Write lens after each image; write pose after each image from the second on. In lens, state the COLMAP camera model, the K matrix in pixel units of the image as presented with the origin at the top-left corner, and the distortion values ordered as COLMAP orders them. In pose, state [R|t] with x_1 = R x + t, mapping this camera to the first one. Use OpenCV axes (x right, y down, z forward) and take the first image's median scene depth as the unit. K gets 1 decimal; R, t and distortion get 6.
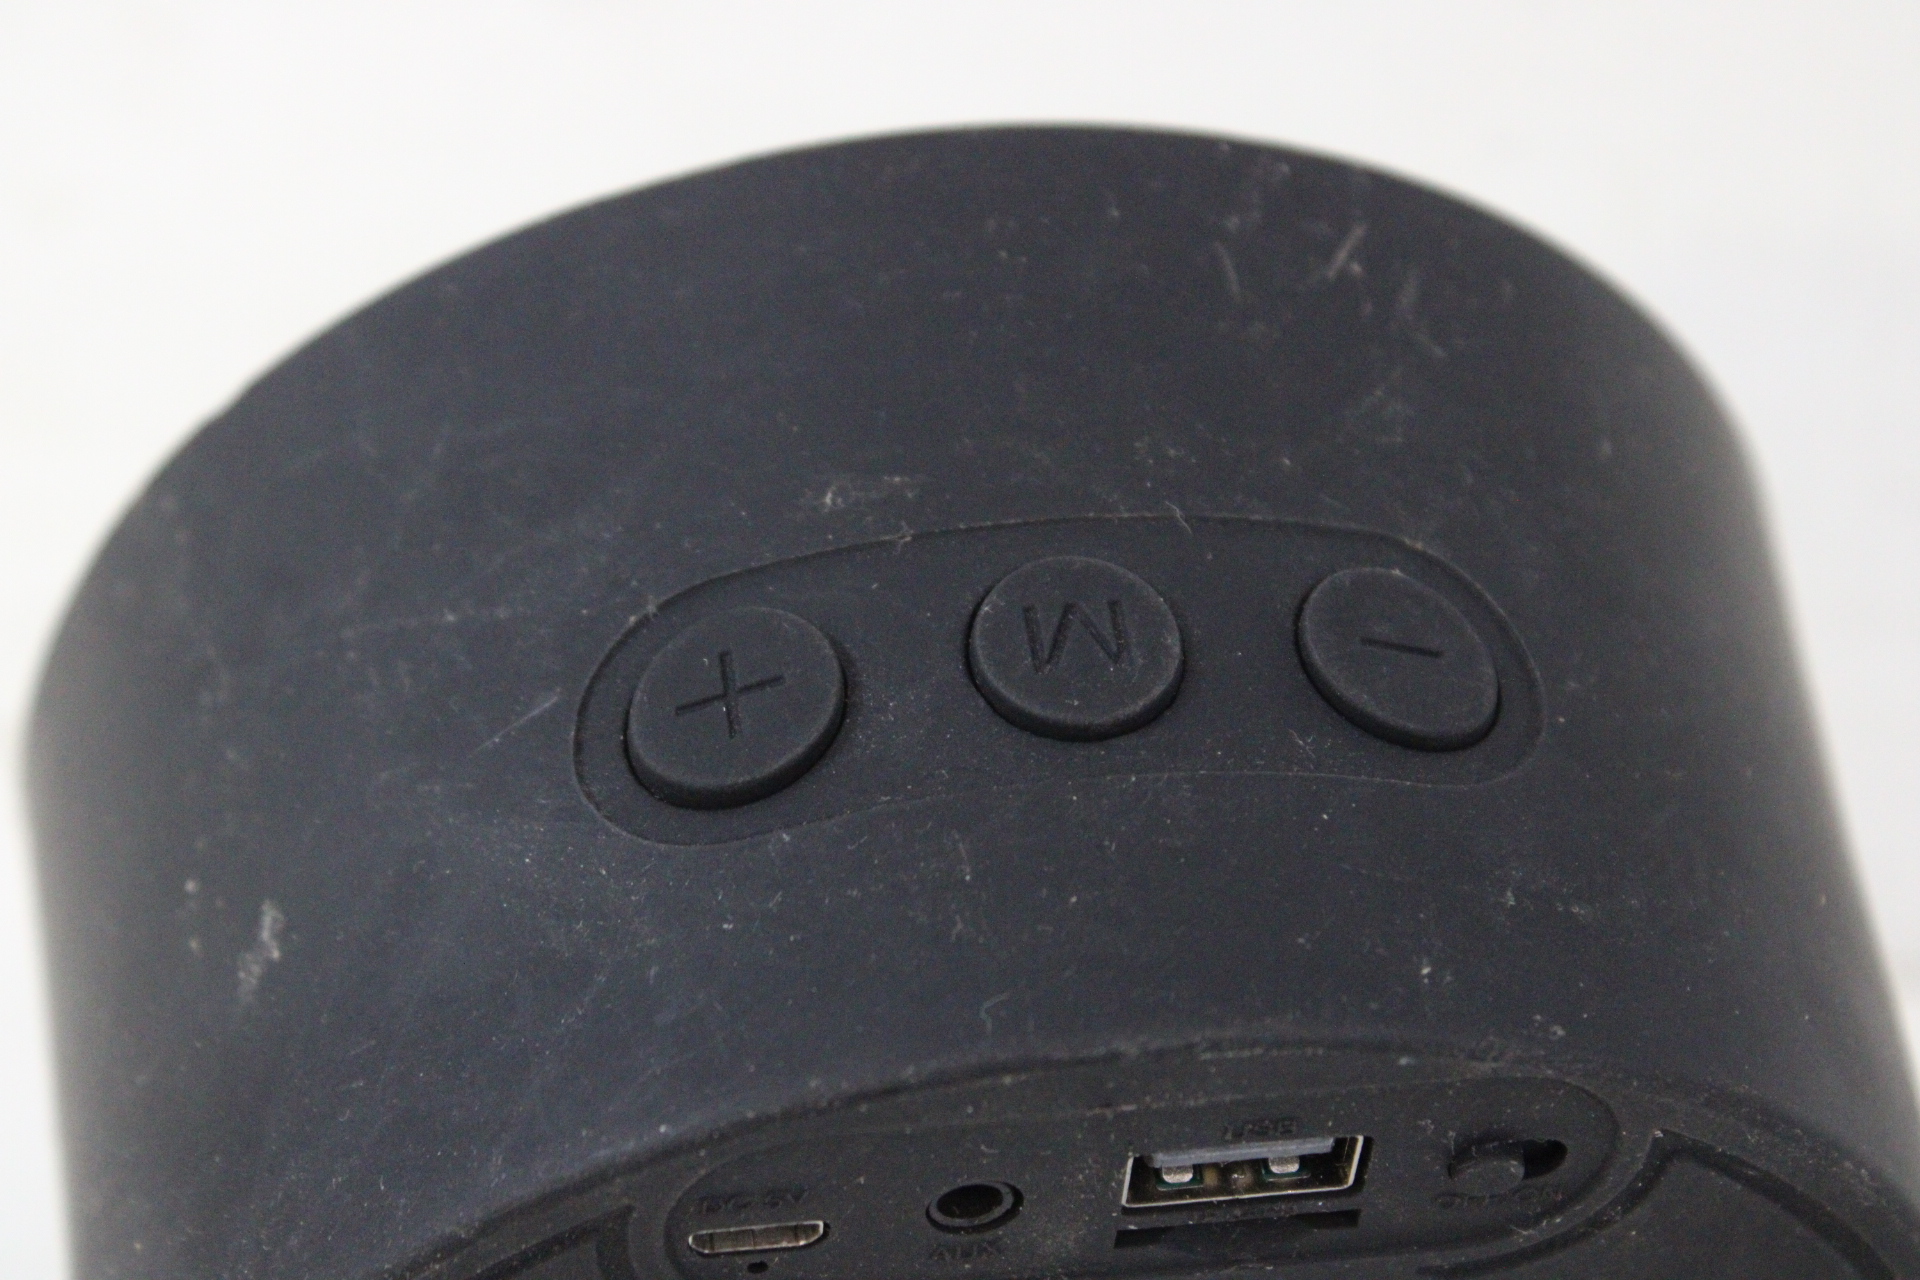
lens RADIAL K [[4500.4, 0, 960.0], [0, 4500.4, 640.0], [0, 0, 1]] dist [0.077307, 0.202652]
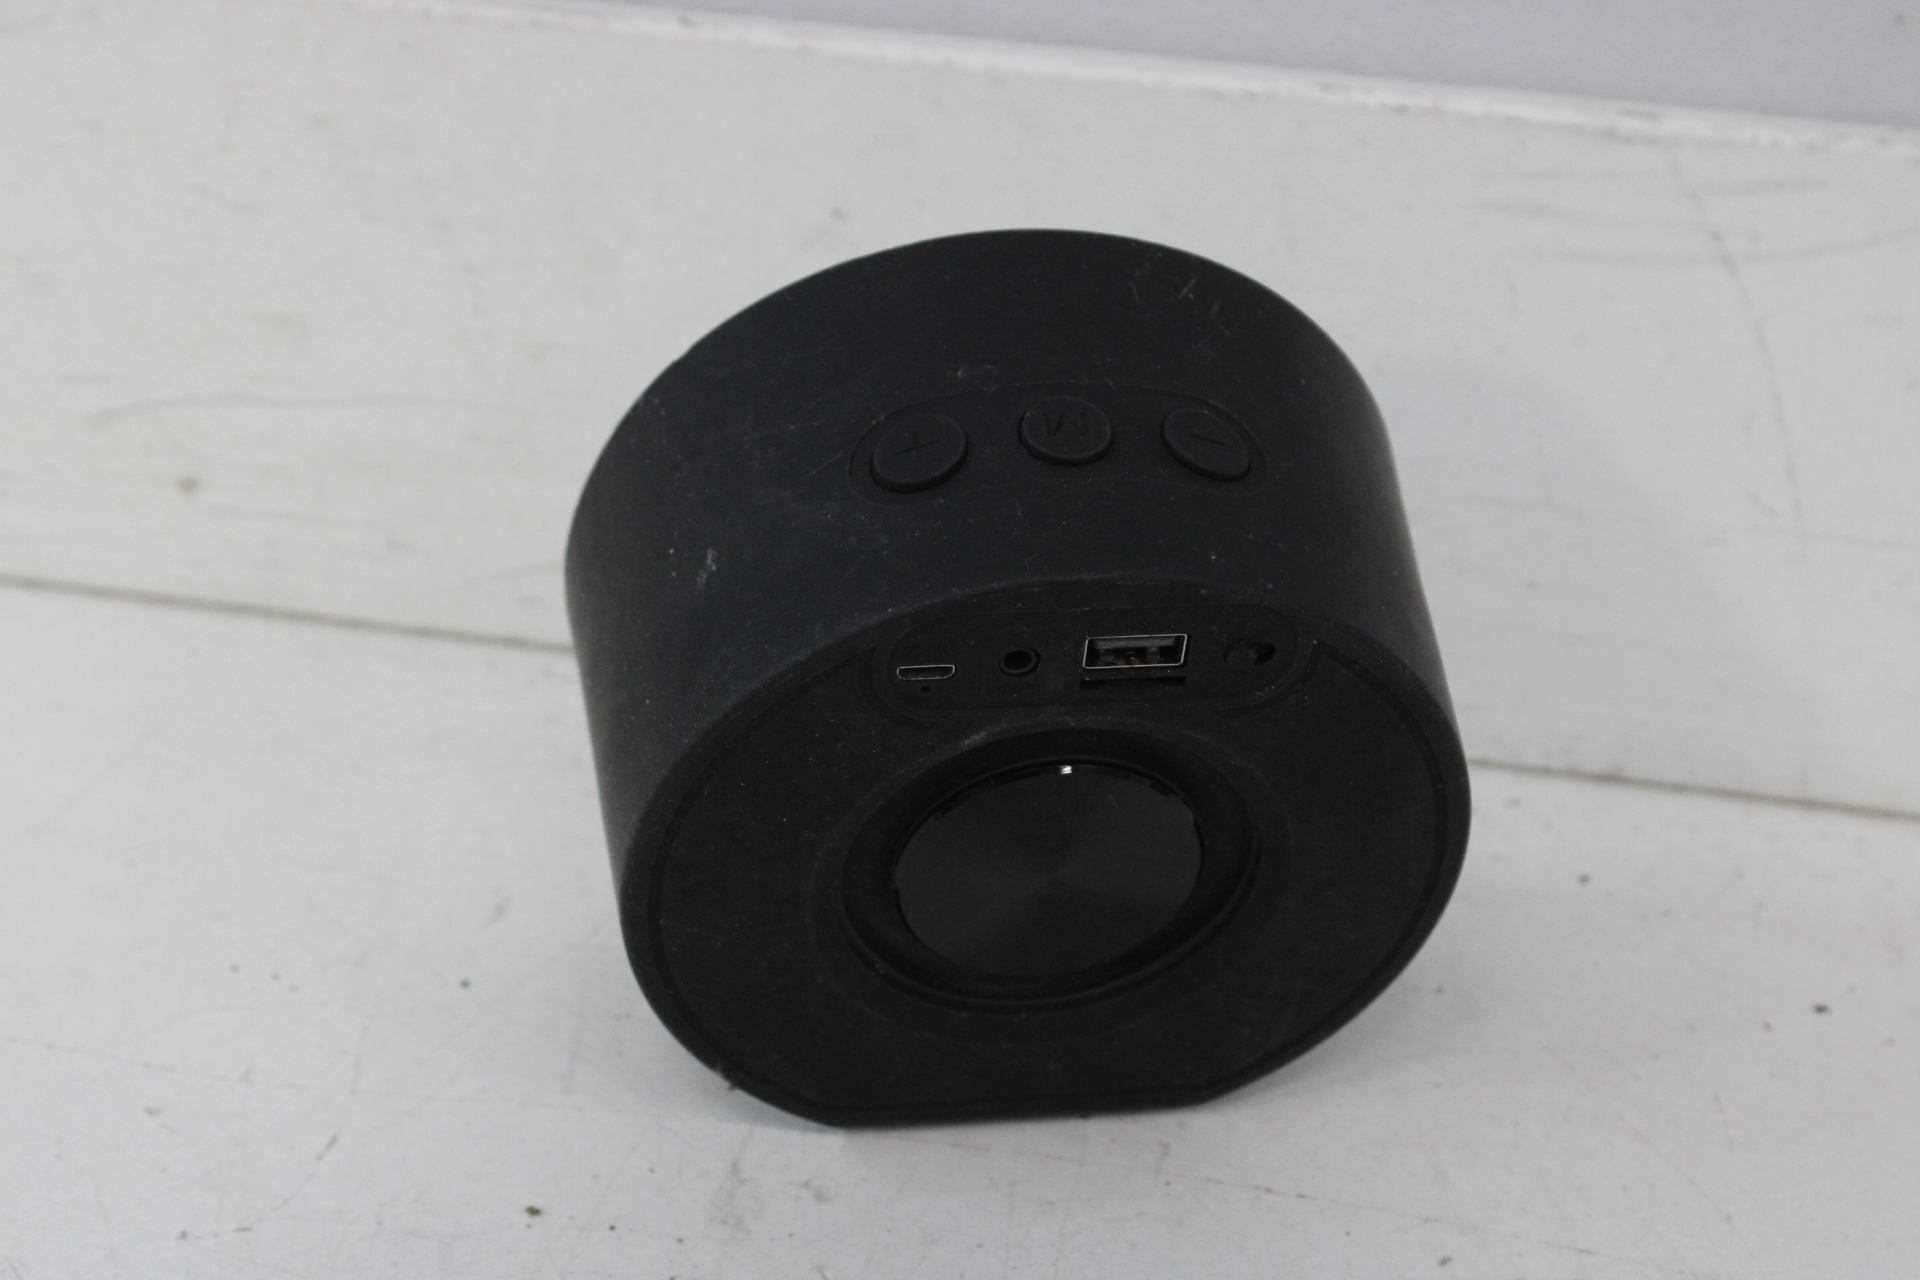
lens RADIAL K [[3370.1, 0, 960.0], [0, 3370.1, 640.0], [0, 0, 1]] dist [0.022232, 0.157756]
pose [[0.999860, 0.016731, 0.000242, -0.027601], [-0.016610, 0.994205, -0.106206, 0.293796], [-0.002018, 0.106187, 0.994344, -0.716573]]
